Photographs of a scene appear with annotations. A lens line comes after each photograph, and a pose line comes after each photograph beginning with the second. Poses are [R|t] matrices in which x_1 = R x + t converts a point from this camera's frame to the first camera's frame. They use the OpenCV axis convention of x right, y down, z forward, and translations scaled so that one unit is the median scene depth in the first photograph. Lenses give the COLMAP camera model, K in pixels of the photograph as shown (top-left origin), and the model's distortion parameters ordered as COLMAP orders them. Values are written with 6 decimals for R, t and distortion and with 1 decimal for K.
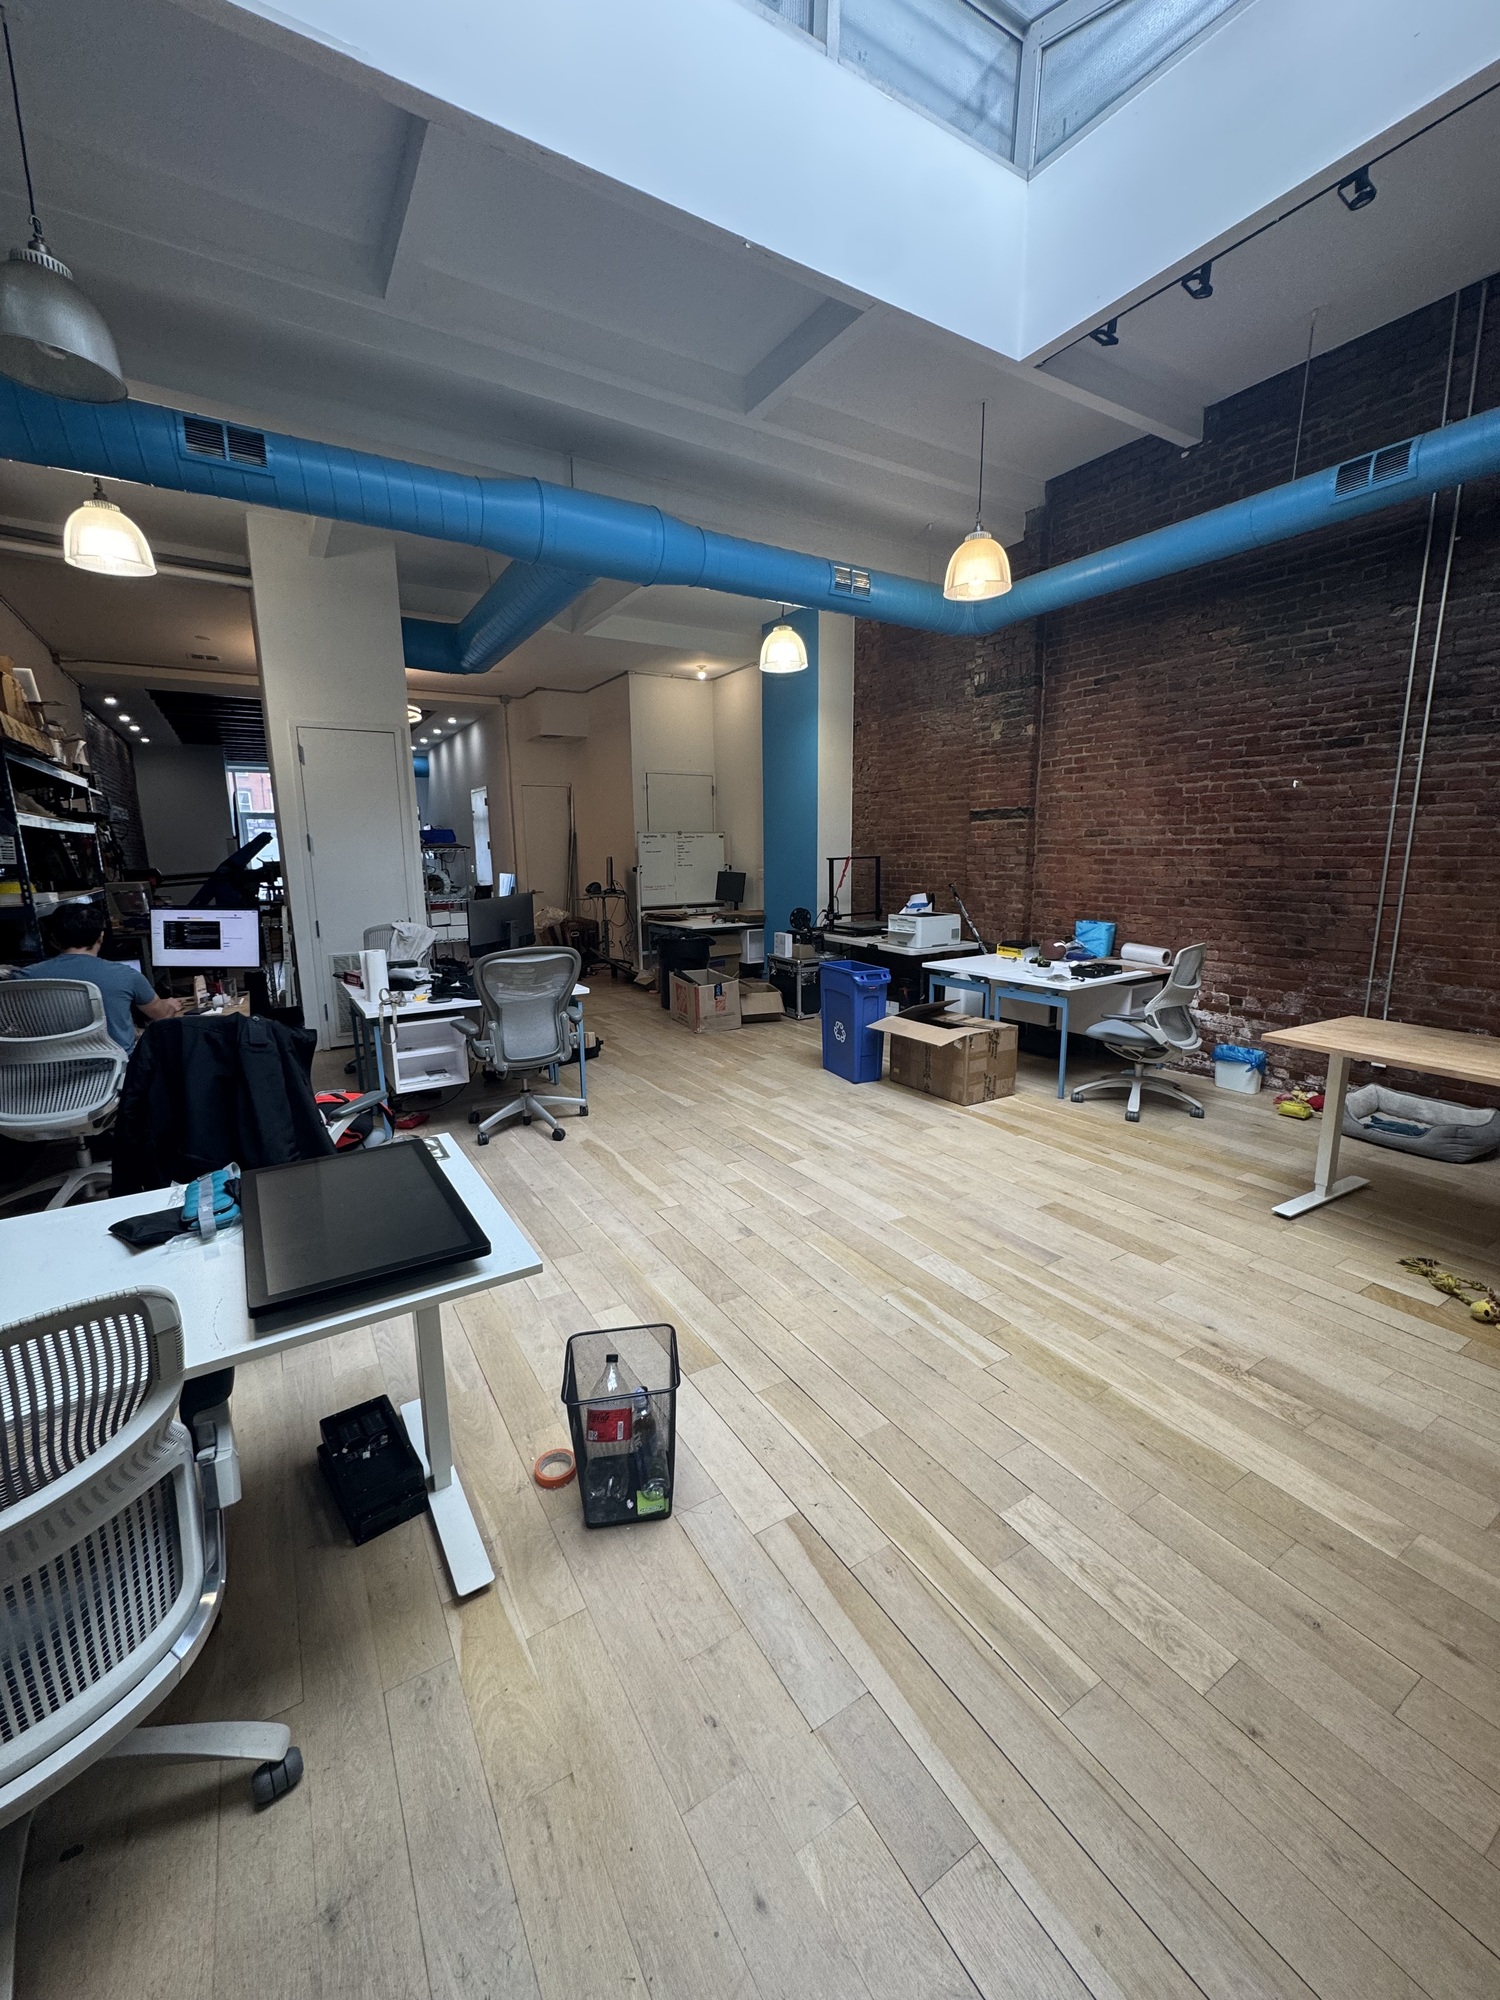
lens RADIAL K [[792.2, 0, 750.0], [0, 792.2, 1000.0], [0, 0, 1]] dist [0.000060, -0.000018]
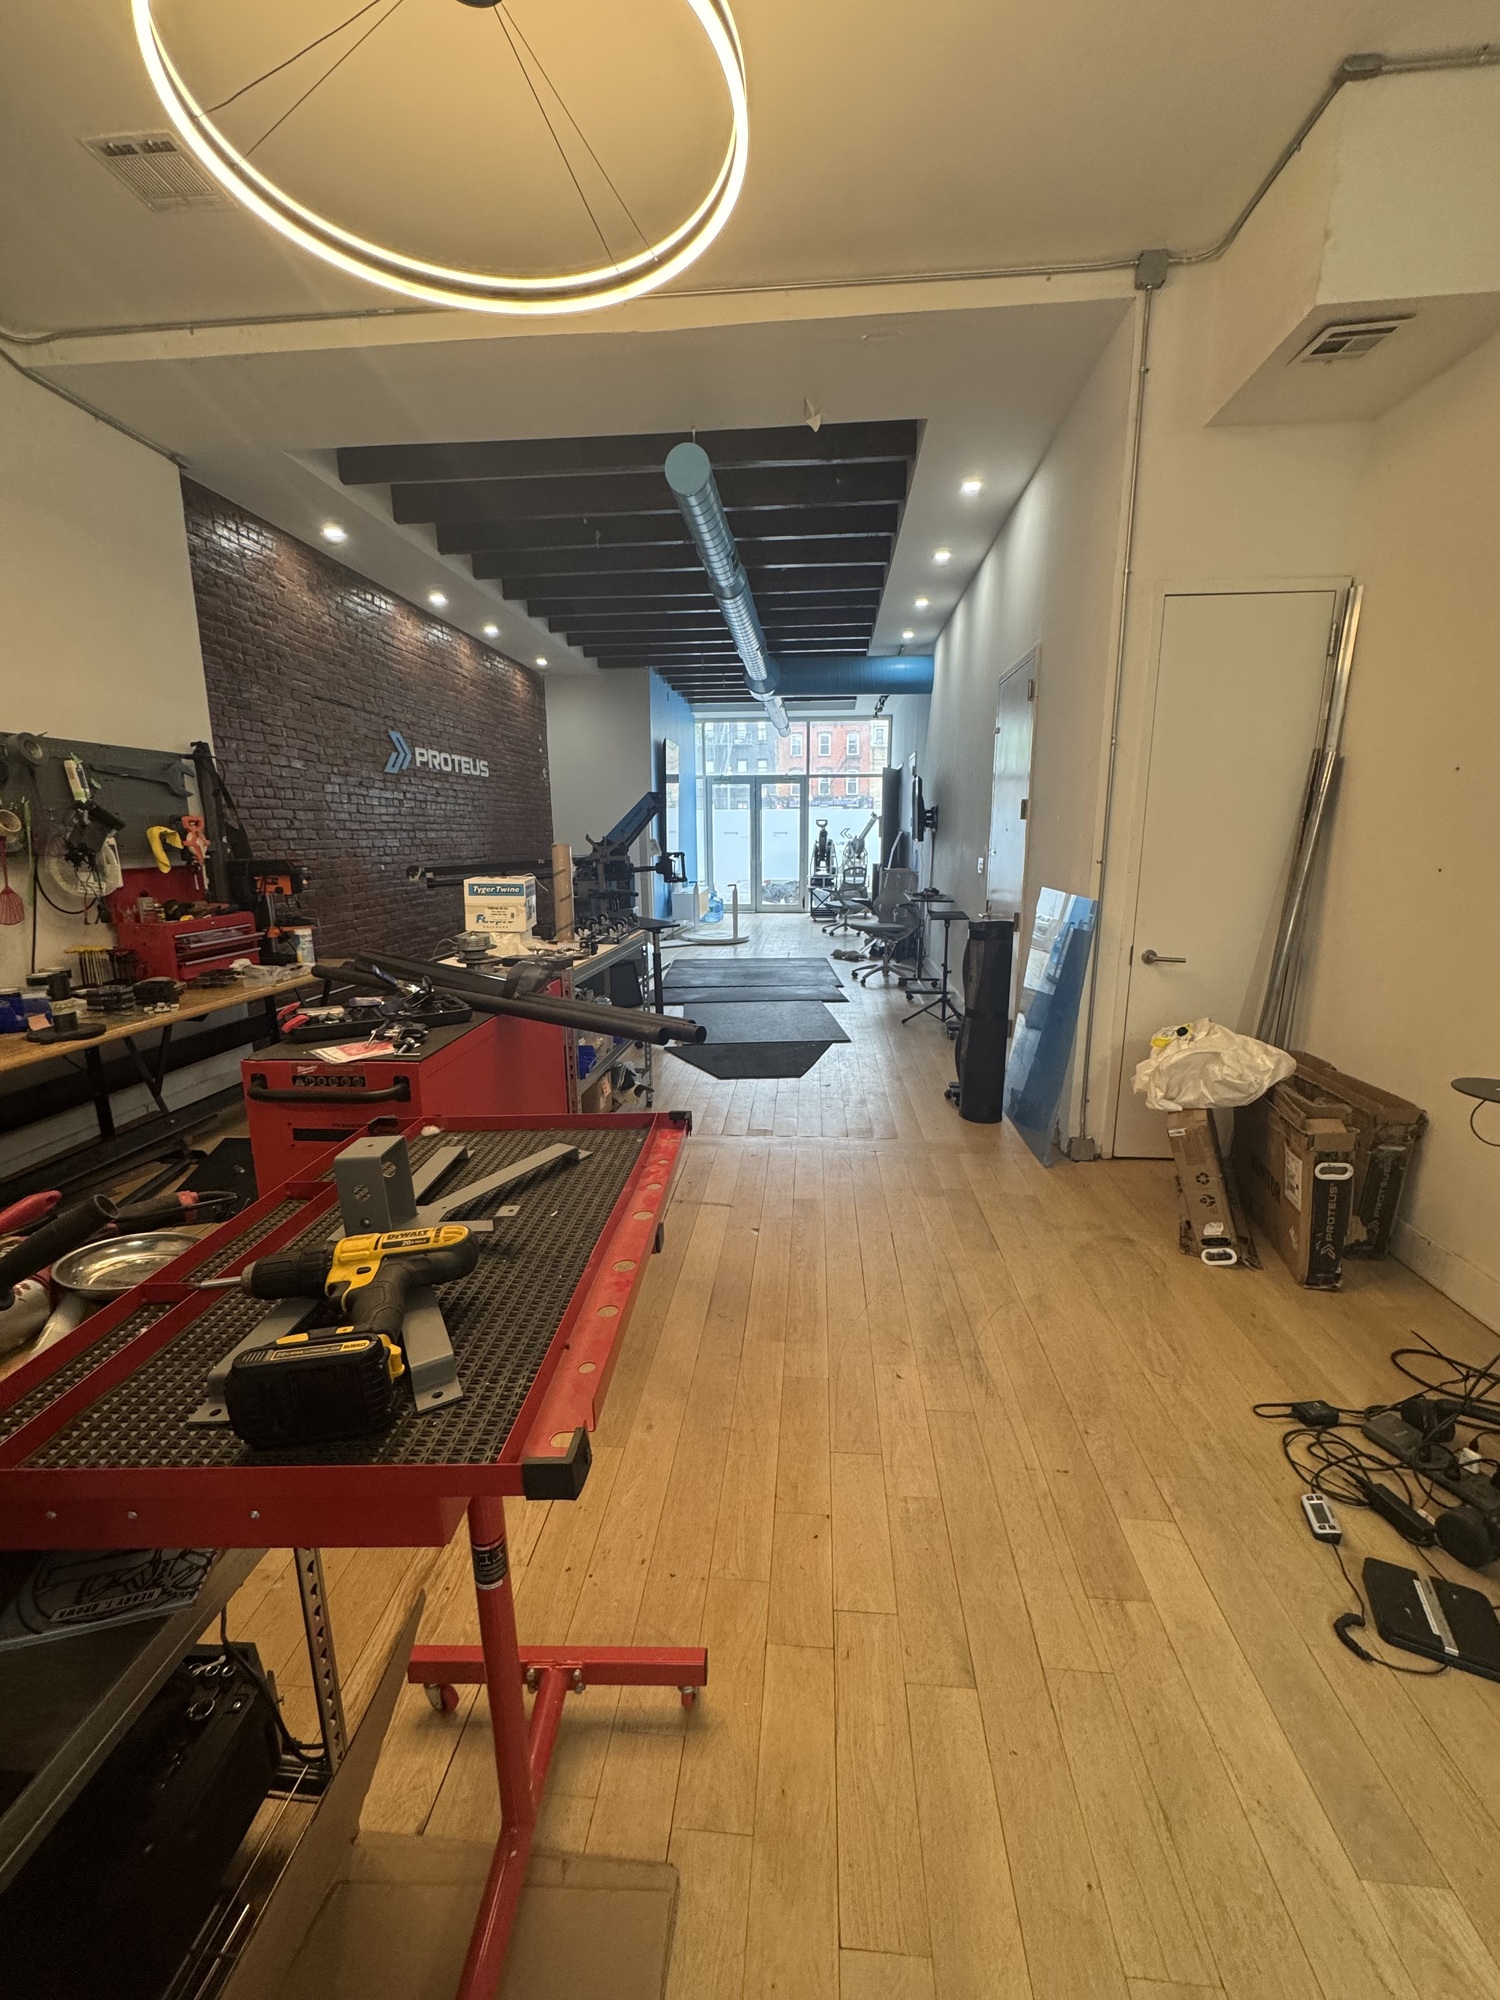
lens RADIAL K [[792.2, 0, 750.0], [0, 792.2, 1000.0], [0, 0, 1]] dist [0.000060, -0.000018]
pose [[0.801612, 0.131323, -0.583243, -0.212937], [-0.114997, 0.991228, 0.065134, -0.121104], [0.586680, 0.014859, 0.809682, 0.652811]]
